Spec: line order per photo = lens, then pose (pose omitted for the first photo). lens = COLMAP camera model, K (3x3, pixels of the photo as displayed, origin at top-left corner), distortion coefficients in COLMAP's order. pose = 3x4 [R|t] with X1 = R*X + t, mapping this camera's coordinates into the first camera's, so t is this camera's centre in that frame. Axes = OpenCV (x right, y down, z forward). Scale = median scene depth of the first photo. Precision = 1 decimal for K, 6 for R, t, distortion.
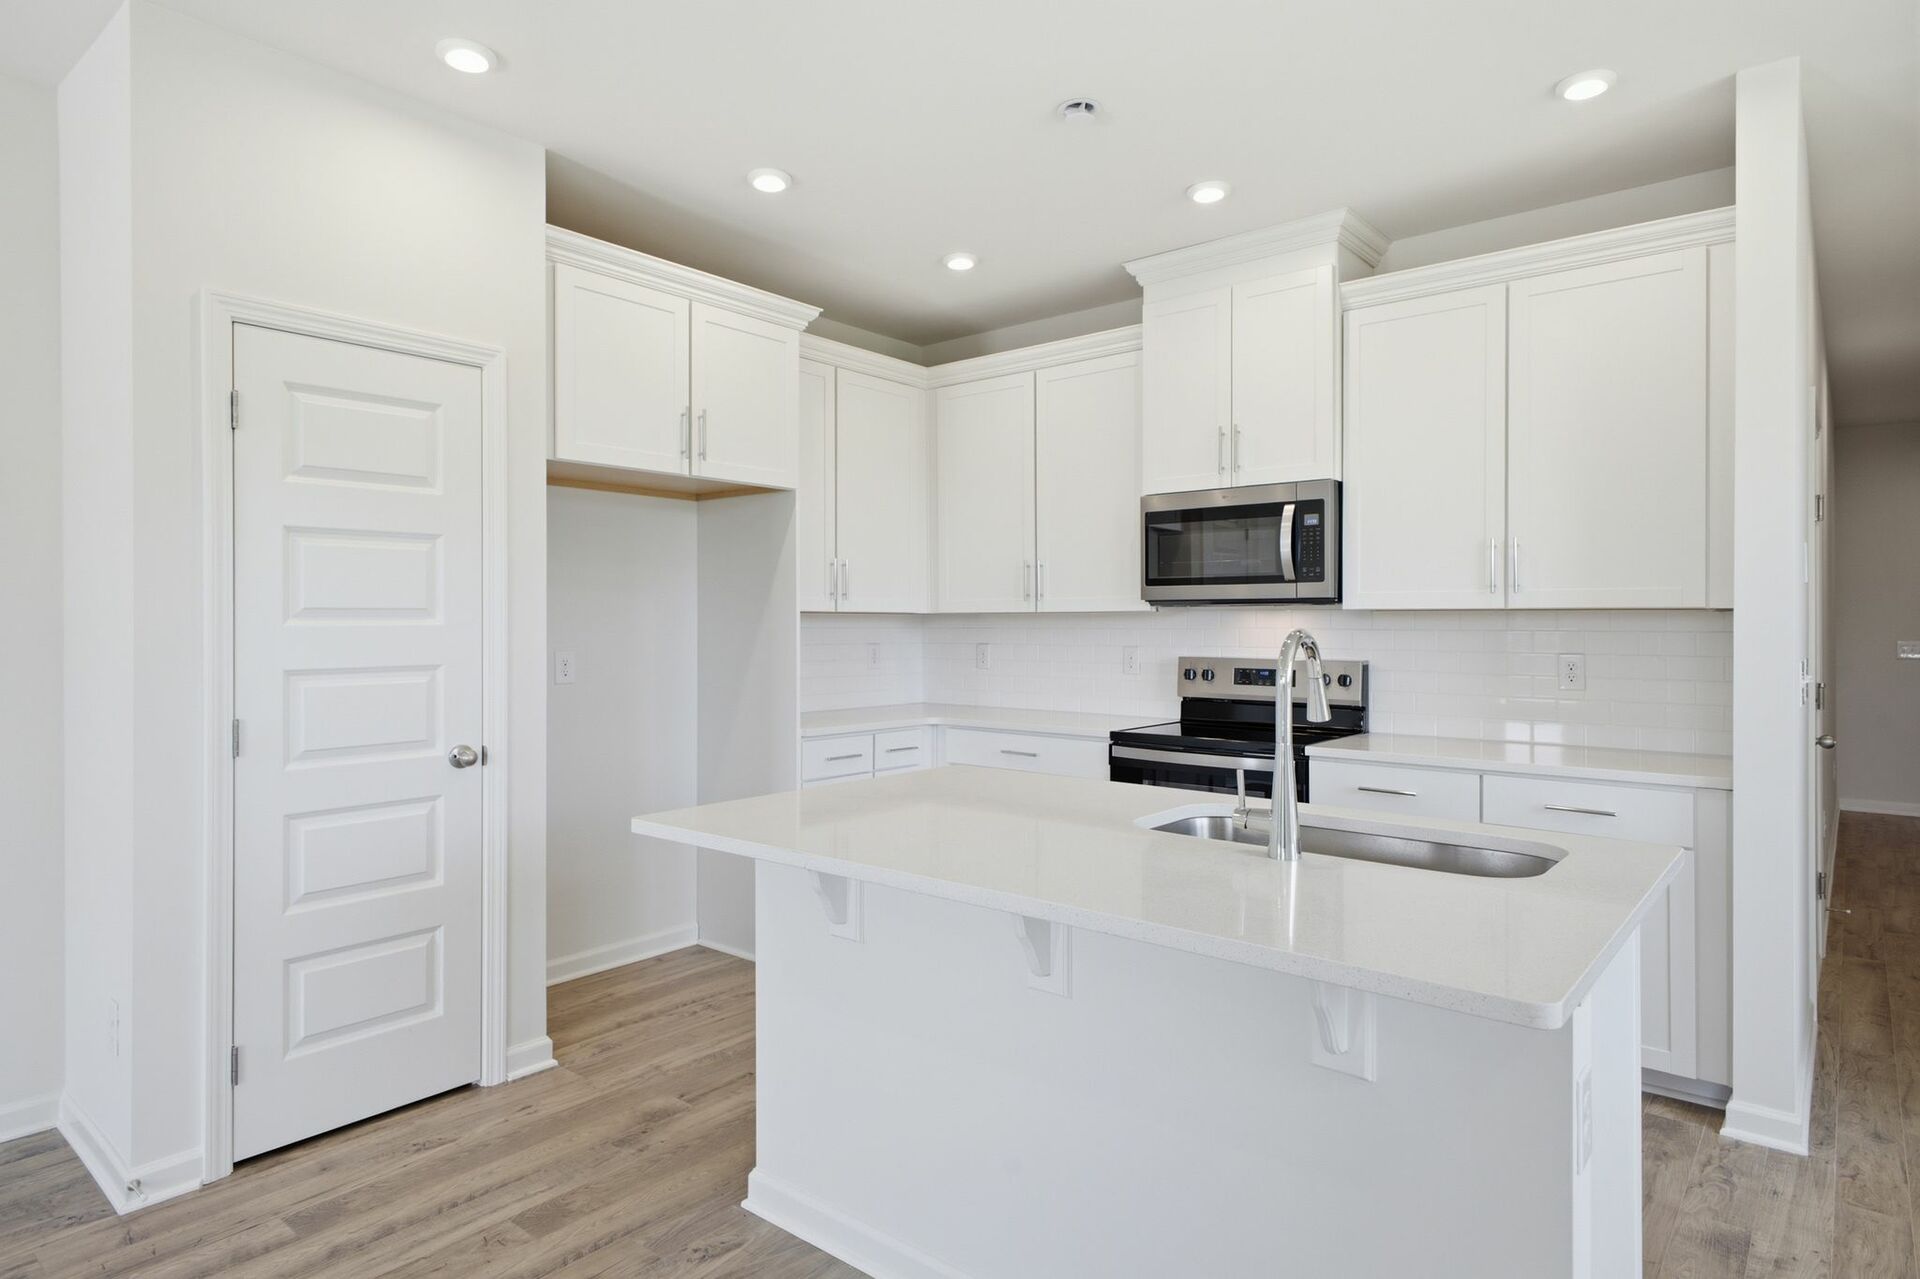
lens RADIAL K [[1066.0, 0, 960.0], [0, 1066.0, 639.5], [0, 0, 1]] dist [0.000398, -0.000855]
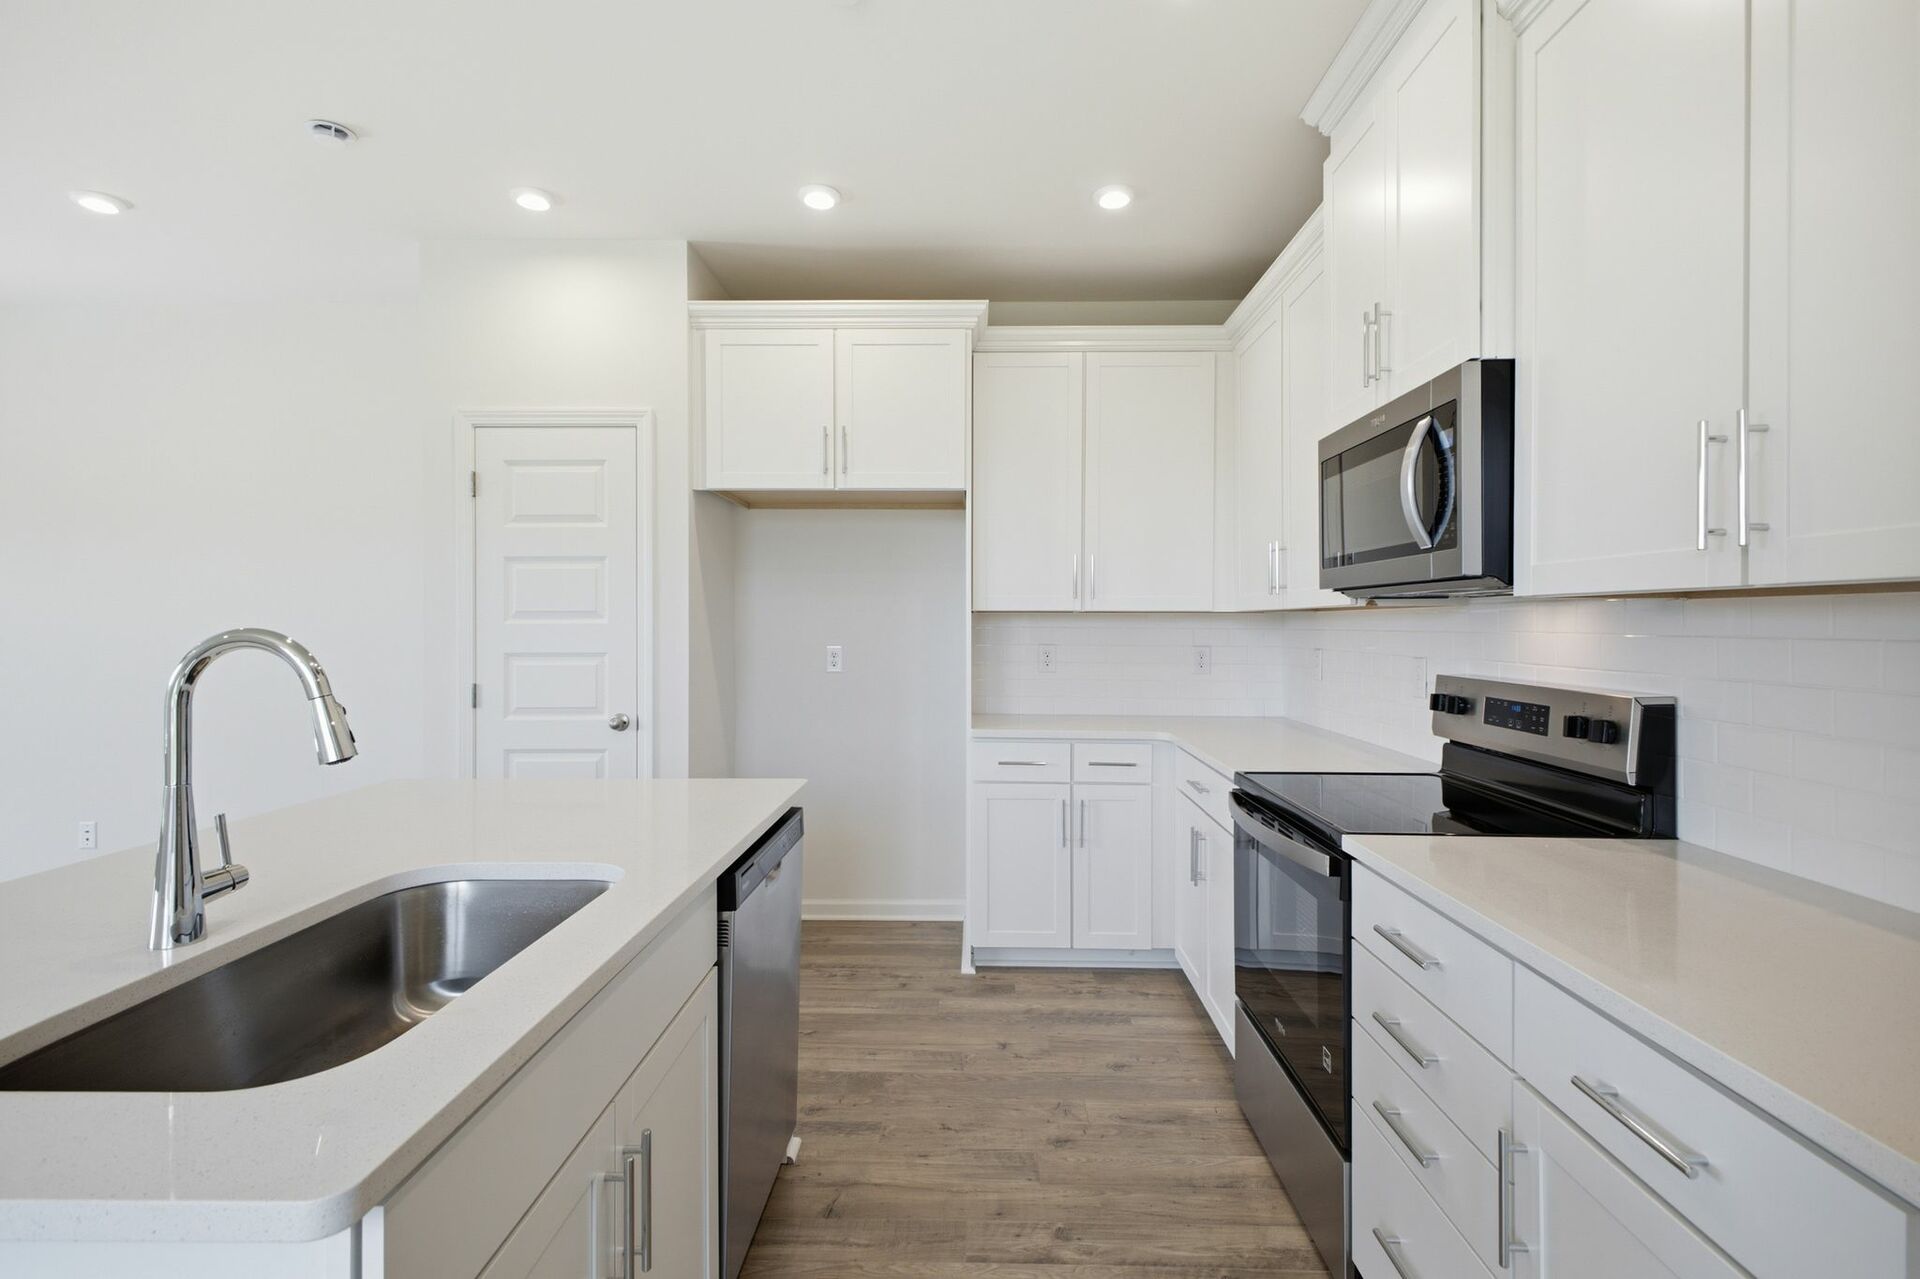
lens RADIAL K [[901.3, 0, 964.6], [0, 901.3, 637.1], [0, 0, 1]] dist [0.012304, -0.000083]
pose [[0.623078, 0.013355, -0.782045, 0.540603], [-0.013966, 0.999885, 0.005948, -0.007269], [0.782035, 0.007216, 0.623193, 0.503278]]
